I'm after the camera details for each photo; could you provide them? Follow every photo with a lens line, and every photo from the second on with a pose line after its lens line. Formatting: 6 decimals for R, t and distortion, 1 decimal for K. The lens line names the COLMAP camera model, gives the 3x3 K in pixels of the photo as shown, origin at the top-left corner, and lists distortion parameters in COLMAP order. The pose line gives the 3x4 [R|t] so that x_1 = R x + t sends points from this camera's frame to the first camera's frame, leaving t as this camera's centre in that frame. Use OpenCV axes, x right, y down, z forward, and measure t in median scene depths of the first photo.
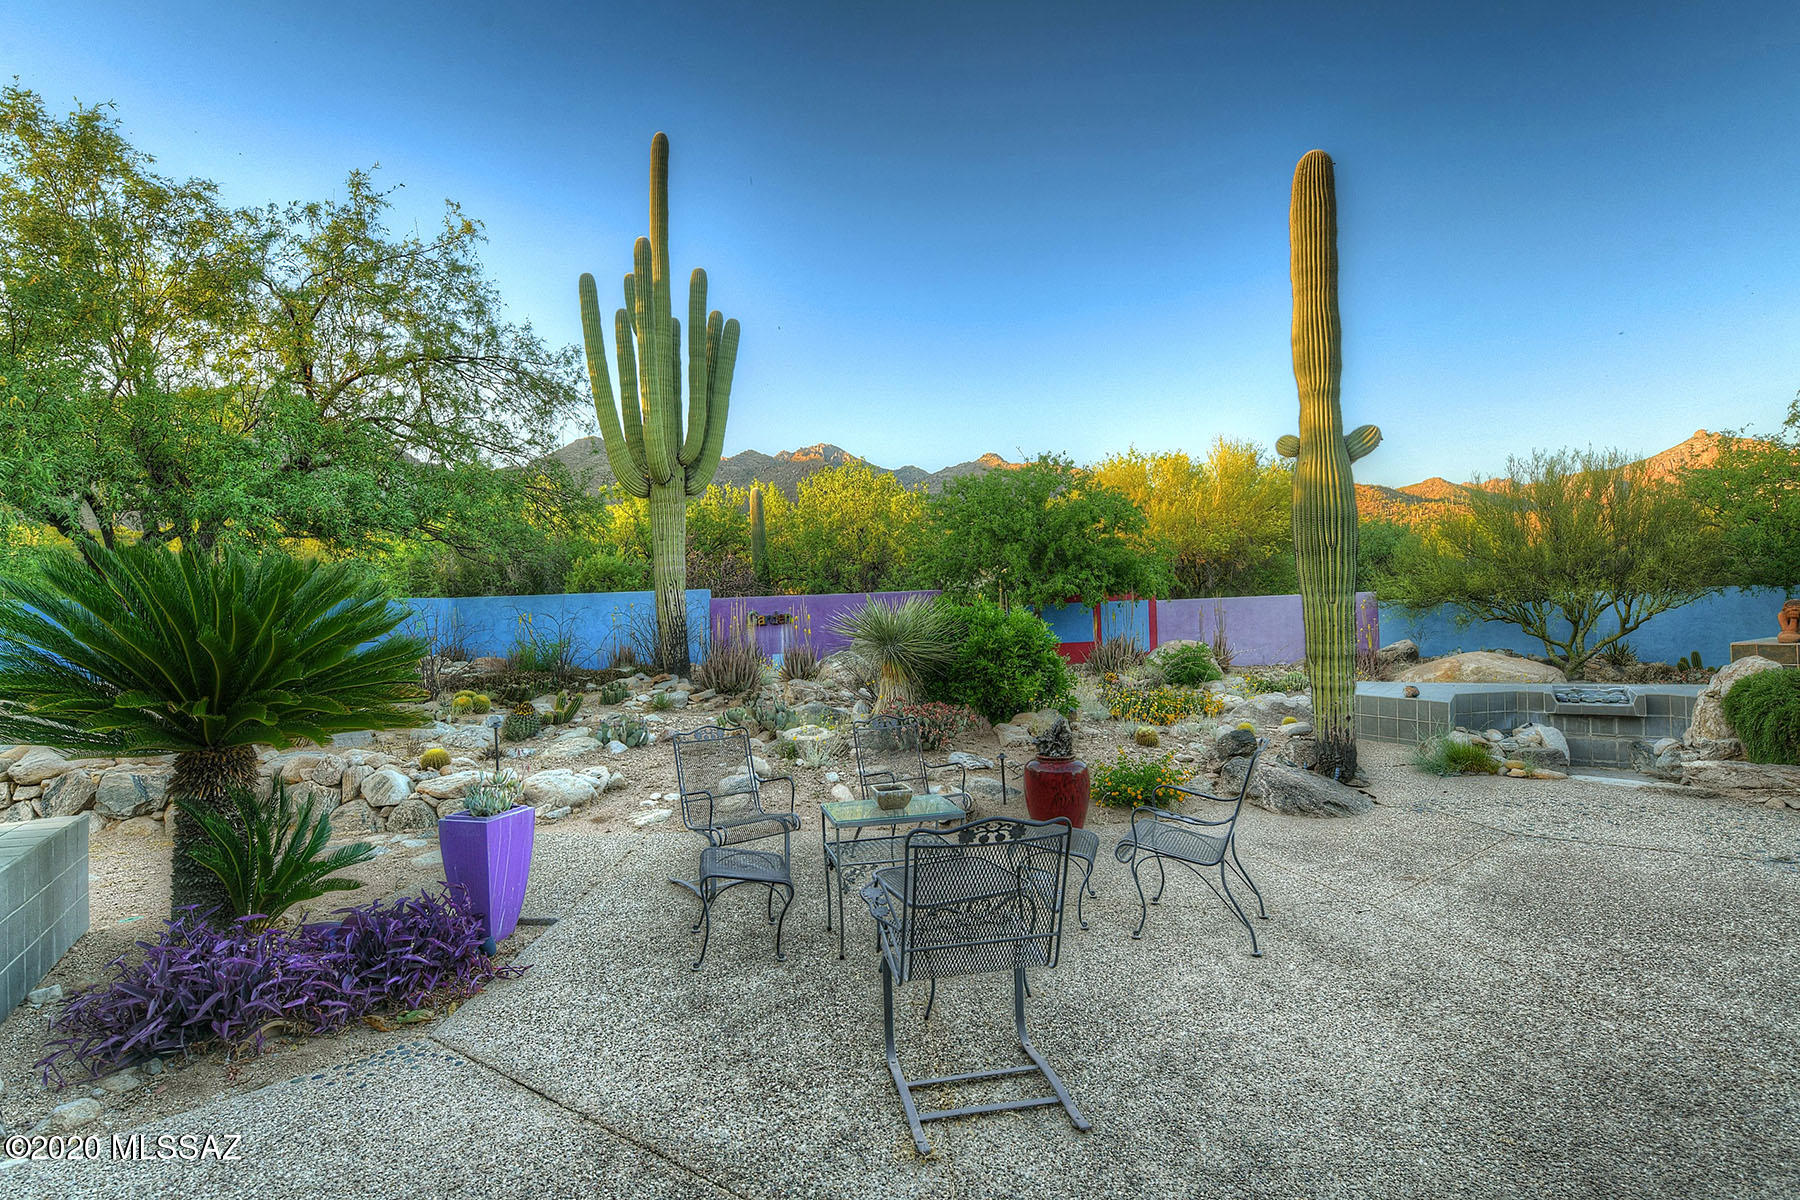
lens RADIAL K [[814.5, 0, 900.2], [0, 814.5, 592.9], [0, 0, 1]] dist [-0.016976, -0.000900]
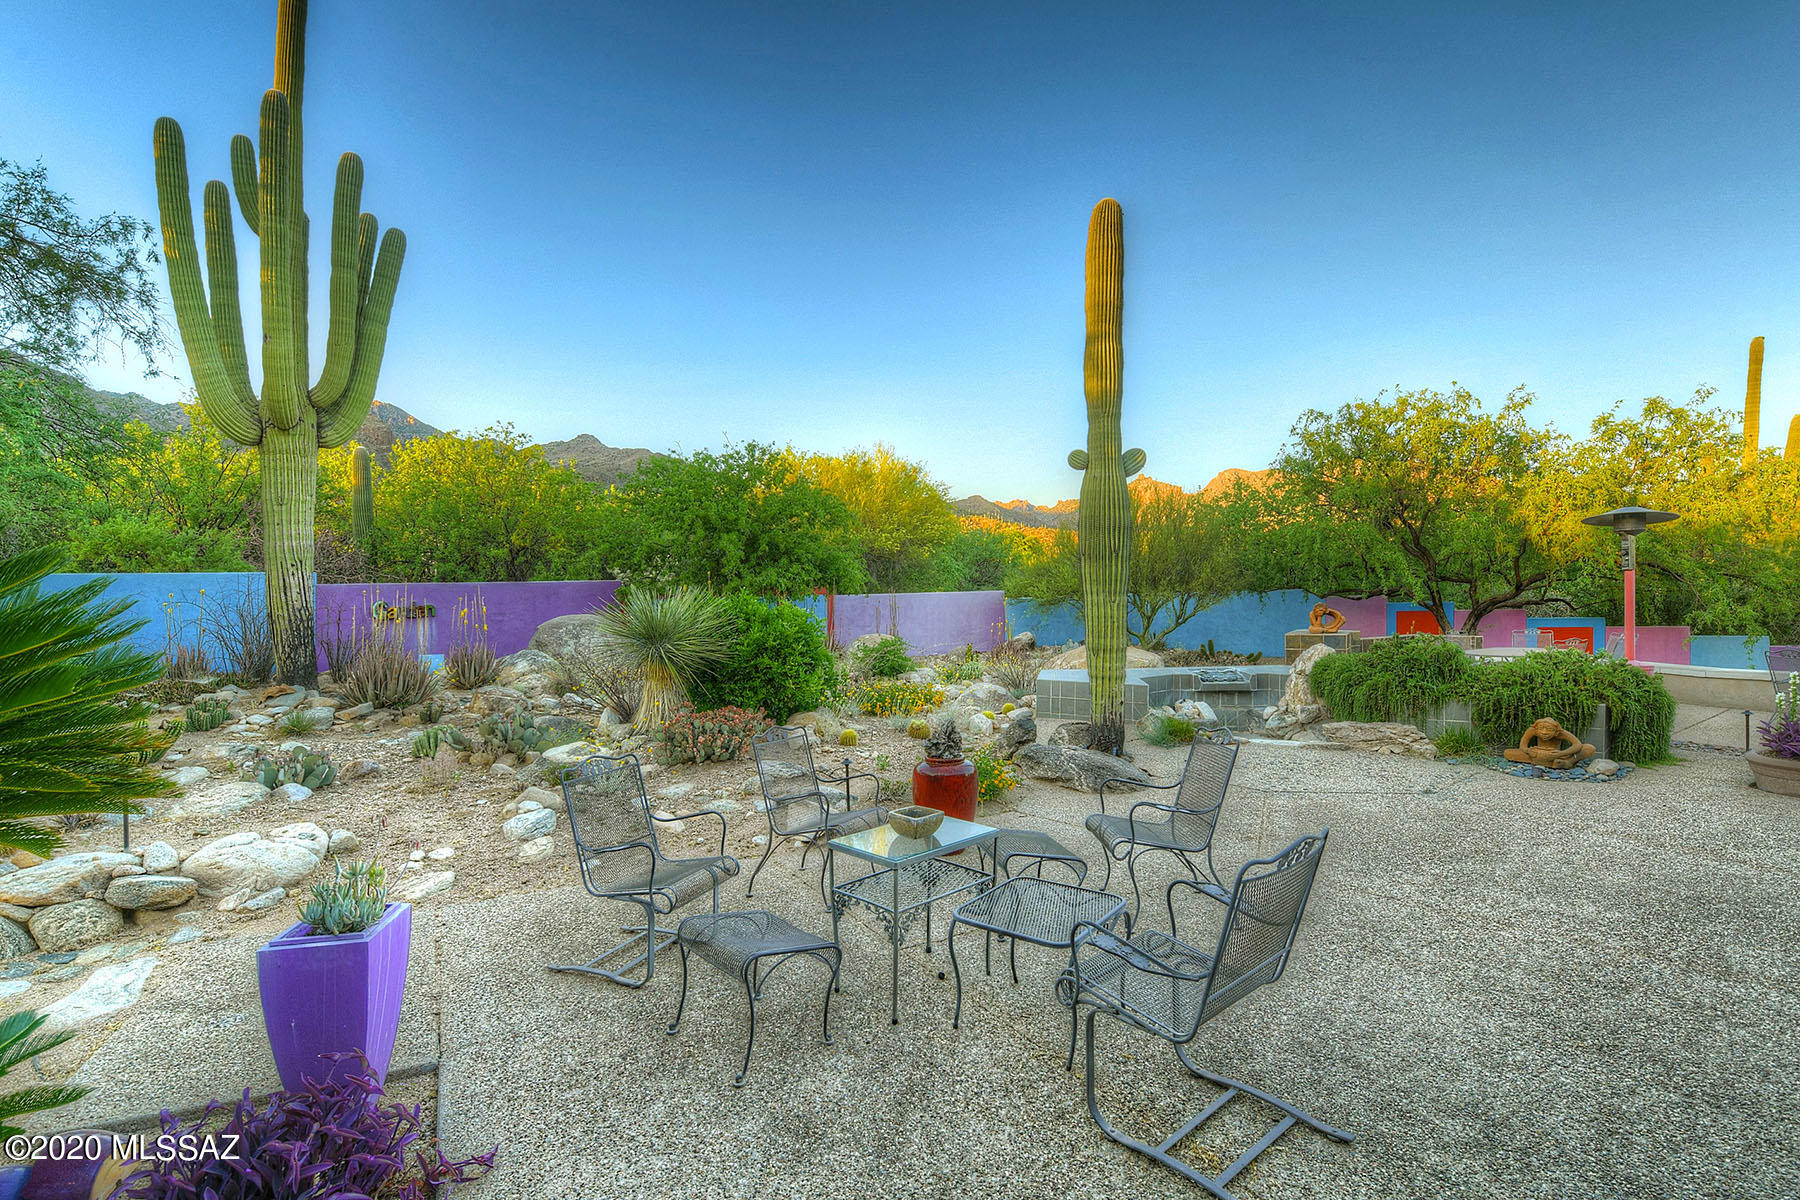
lens RADIAL K [[808.7, 0, 902.6], [0, 808.7, 590.8], [0, 0, 1]] dist [-0.012404, -0.003069]
pose [[0.875410, 0.017595, 0.483061, -0.206183], [-0.020488, 0.999790, 0.000712, 0.001764], [-0.482947, -0.010520, 0.875586, 0.118602]]
